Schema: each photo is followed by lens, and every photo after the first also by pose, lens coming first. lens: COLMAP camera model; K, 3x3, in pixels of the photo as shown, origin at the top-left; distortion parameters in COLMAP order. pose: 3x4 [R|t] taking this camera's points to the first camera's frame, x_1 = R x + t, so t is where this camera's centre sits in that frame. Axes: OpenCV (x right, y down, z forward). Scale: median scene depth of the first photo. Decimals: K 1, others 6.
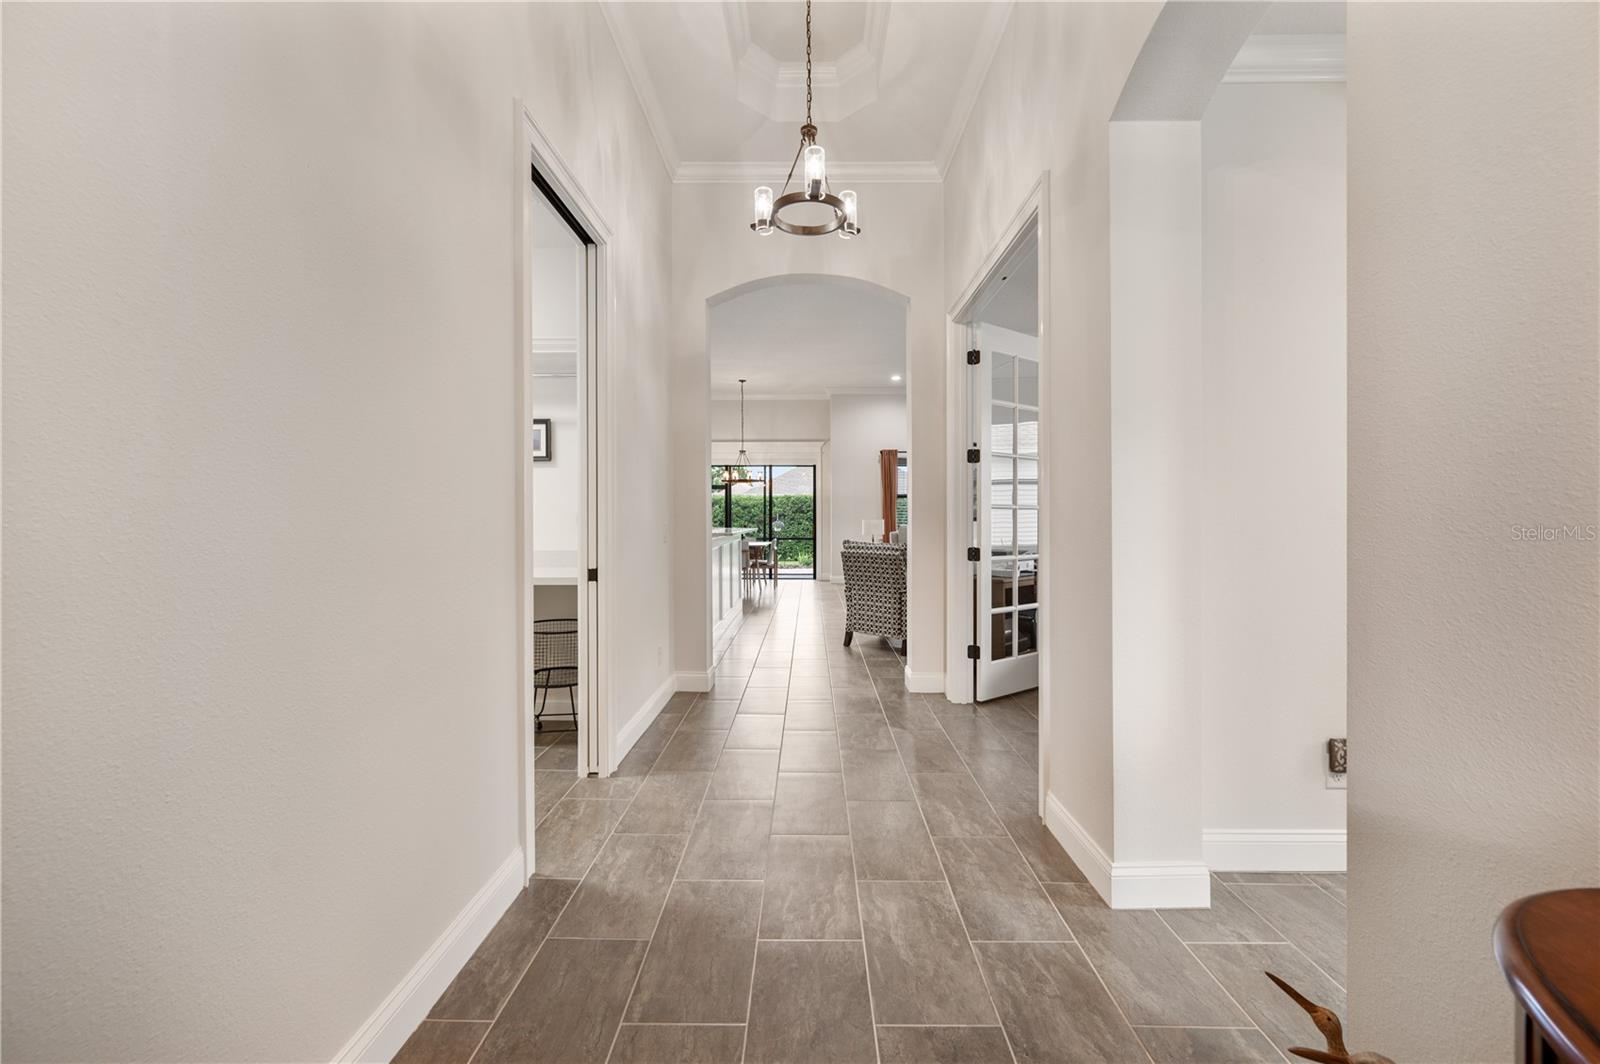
lens RADIAL K [[648.9, 0, 798.7], [0, 648.9, 531.6], [0, 0, 1]] dist [0.000230, 0.000170]
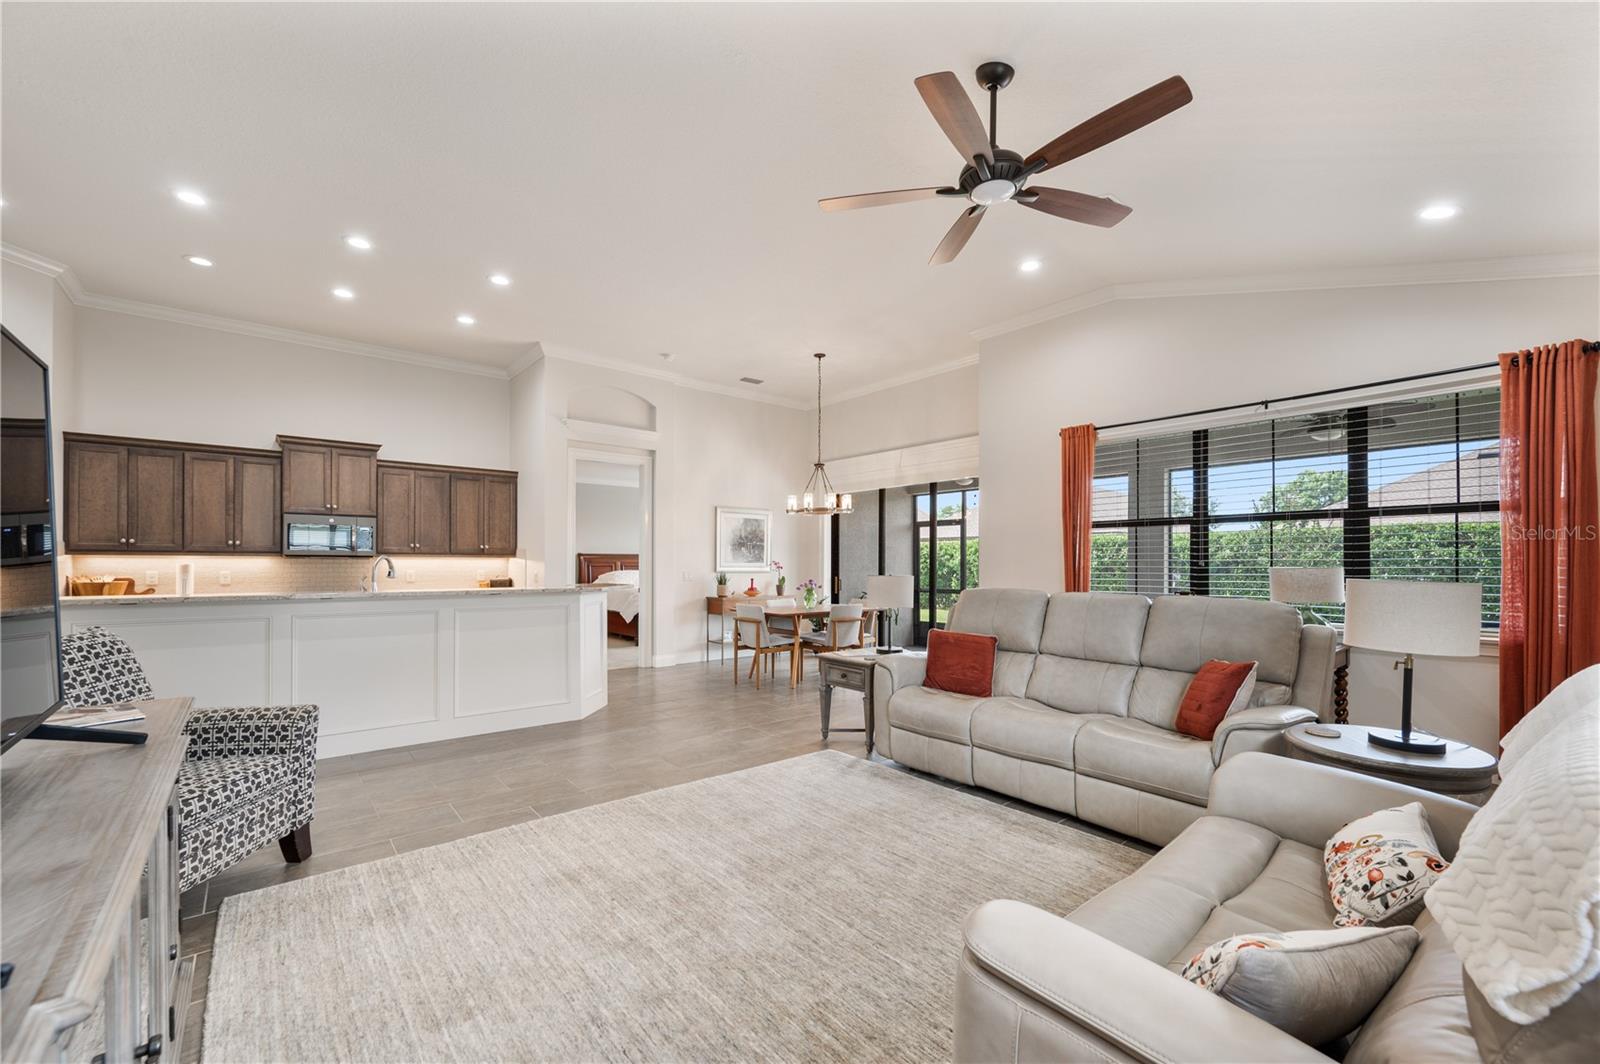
lens RADIAL K [[638.4, 0, 805.5], [0, 638.4, 552.2], [0, 0, 1]] dist [-0.000393, -0.000093]
pose [[0.665473, -0.011730, -0.746330, 0.332866], [-0.017498, 0.999357, -0.031309, -0.016164], [0.746217, 0.033895, 0.664839, 0.519697]]
